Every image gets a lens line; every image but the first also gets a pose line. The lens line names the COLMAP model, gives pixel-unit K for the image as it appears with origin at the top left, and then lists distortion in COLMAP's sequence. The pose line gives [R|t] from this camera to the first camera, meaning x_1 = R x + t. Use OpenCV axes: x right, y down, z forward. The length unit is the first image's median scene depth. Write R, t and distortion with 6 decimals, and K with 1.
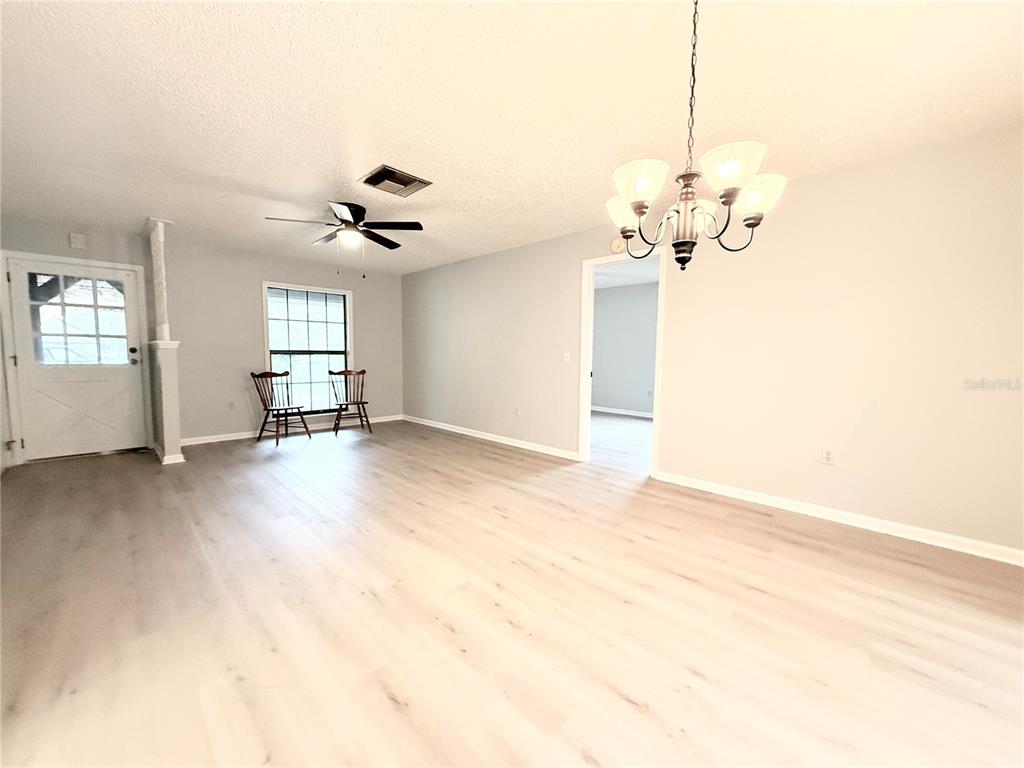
lens RADIAL K [[408.5, 0, 509.7], [0, 408.5, 384.5], [0, 0, 1]] dist [-0.000047, 0.000002]
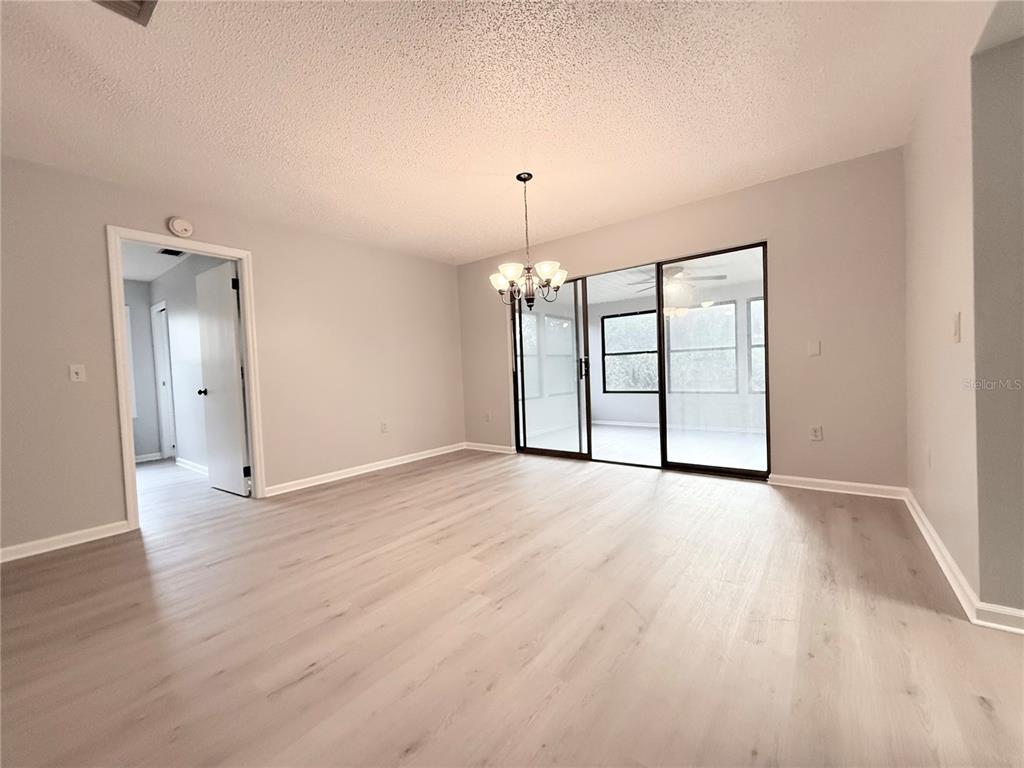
lens RADIAL K [[408.5, 0, 509.7], [0, 408.5, 384.5], [0, 0, 1]] dist [-0.000047, 0.000002]
pose [[-0.132114, -0.034767, 0.990625, -0.546850], [0.115736, 0.992008, 0.050250, -0.006355], [-0.984455, 0.121290, -0.127034, 0.460098]]
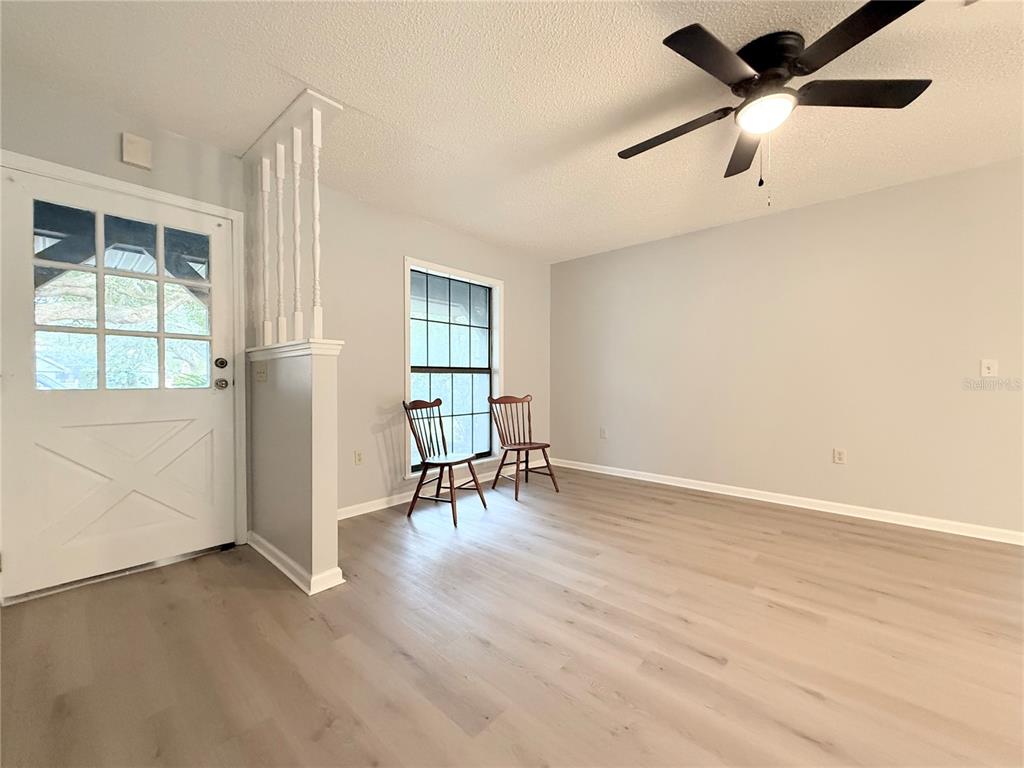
lens RADIAL K [[408.5, 0, 509.7], [0, 408.5, 384.5], [0, 0, 1]] dist [-0.000047, 0.000002]
pose [[0.998187, -0.011236, 0.059123, -0.596790], [0.015017, 0.997843, -0.063901, -0.015670], [-0.058277, 0.064673, 0.996203, 0.459924]]
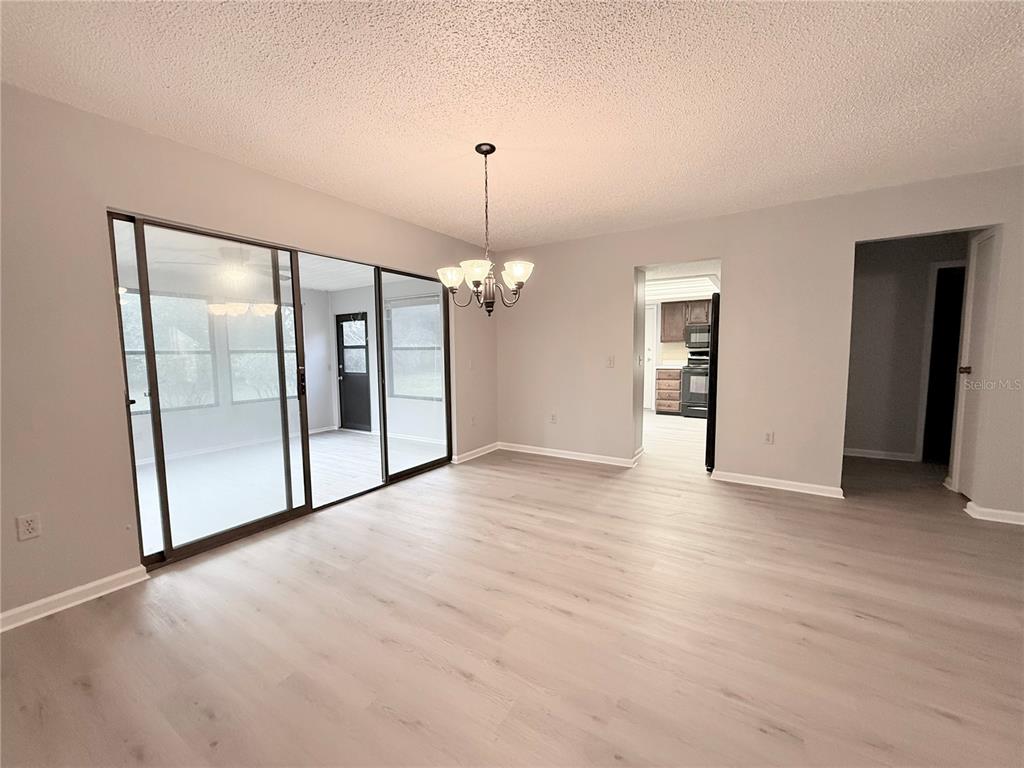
lens RADIAL K [[405.6, 0, 512.0], [0, 405.6, 384.0], [0, 0, 1]] dist [0.002016, -0.000049]
pose [[-0.974990, 0.019665, -0.221379, 0.234331], [-0.015268, 0.987799, 0.154986, -0.086099], [0.221726, 0.154490, -0.962793, 0.892163]]
